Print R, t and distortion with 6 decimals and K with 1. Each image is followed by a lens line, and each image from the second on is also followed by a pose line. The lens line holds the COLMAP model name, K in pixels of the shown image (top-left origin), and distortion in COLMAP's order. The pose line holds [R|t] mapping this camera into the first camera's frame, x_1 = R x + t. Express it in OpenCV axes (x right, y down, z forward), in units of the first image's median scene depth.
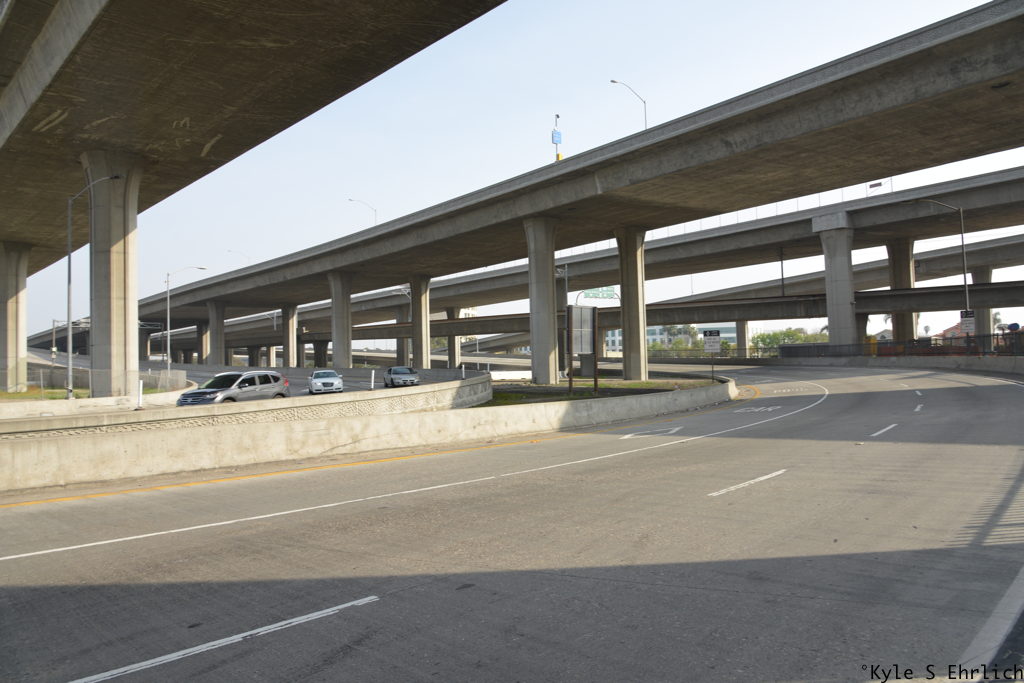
lens RADIAL K [[700.4, 0, 512.5], [0, 700.4, 344.3], [0, 0, 1]] dist [-0.036808, 0.007597]
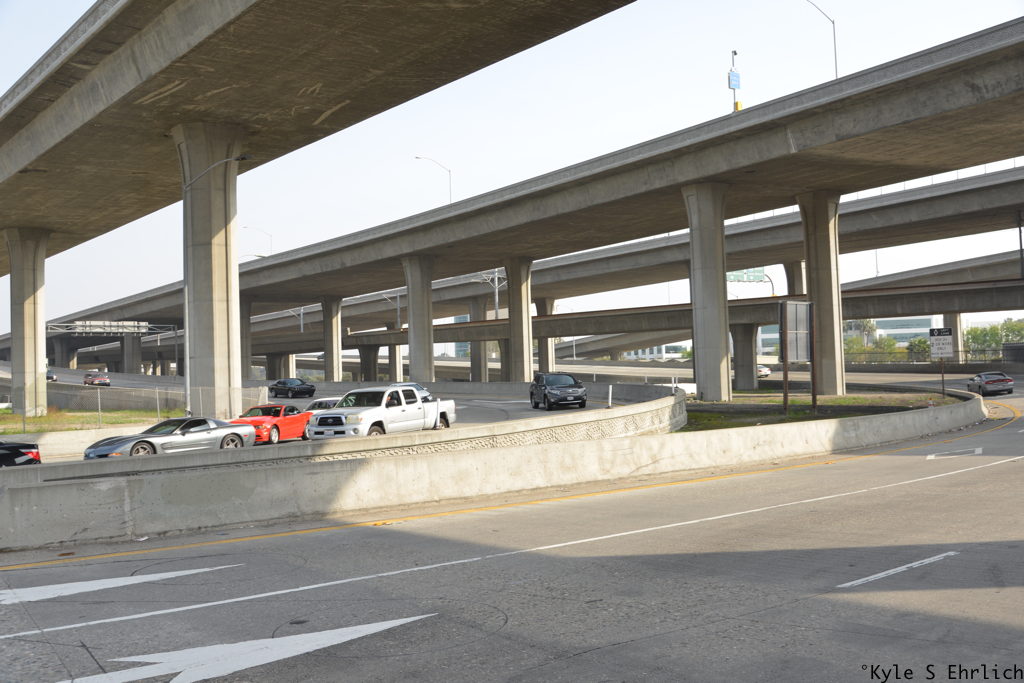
lens RADIAL K [[991.7, 0, 509.6], [0, 991.7, 347.1], [0, 0, 1]] dist [-0.055034, 0.061798]
pose [[0.996365, -0.011582, -0.084395, -0.113611], [0.011646, 0.999932, 0.000259, -0.006424], [0.084386, -0.001241, 0.996432, -0.125846]]
